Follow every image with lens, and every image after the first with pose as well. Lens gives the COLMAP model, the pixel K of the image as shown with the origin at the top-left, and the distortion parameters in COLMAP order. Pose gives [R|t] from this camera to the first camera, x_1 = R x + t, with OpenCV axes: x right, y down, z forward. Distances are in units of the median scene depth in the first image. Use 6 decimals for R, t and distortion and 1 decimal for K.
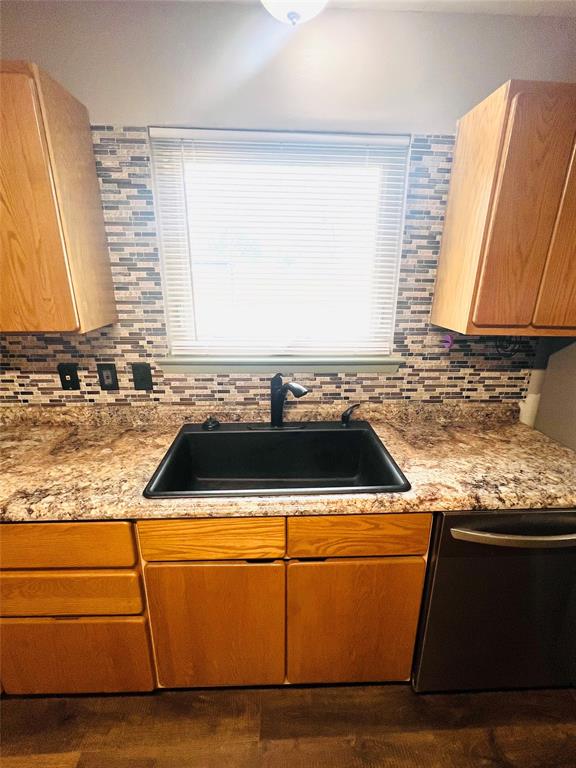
lens RADIAL K [[356.4, 0, 290.0], [0, 356.4, 380.4], [0, 0, 1]] dist [-0.003163, 0.002724]
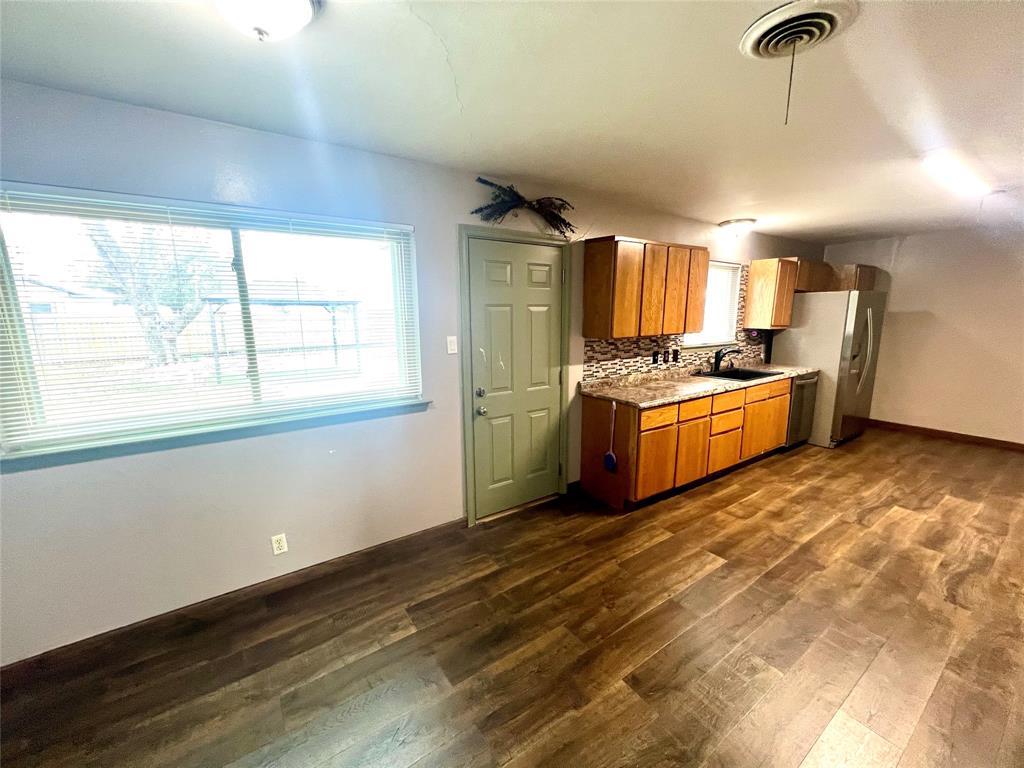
lens RADIAL K [[409.9, 0, 519.6], [0, 409.9, 382.6], [0, 0, 1]] dist [0.011775, 0.000573]
pose [[0.844771, -0.102632, 0.525194, -2.769755], [0.165206, 0.983514, -0.073536, 0.196124], [-0.508989, 0.148886, 0.847799, -0.723848]]
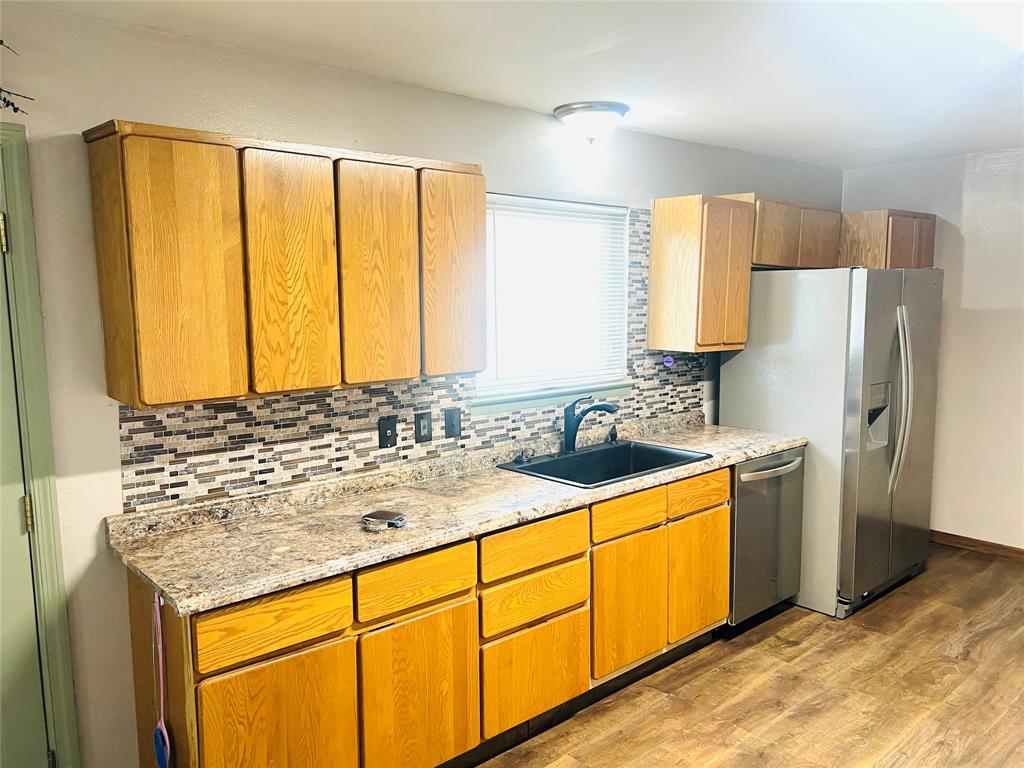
lens RADIAL K [[765.9, 0, 515.4], [0, 765.9, 383.2], [0, 0, 1]] dist [0.050678, -0.033943]
pose [[0.777951, -0.088073, 0.622122, -1.607879], [0.193952, 0.975436, -0.104441, 0.137392], [-0.597641, 0.201912, 0.775923, -0.728008]]
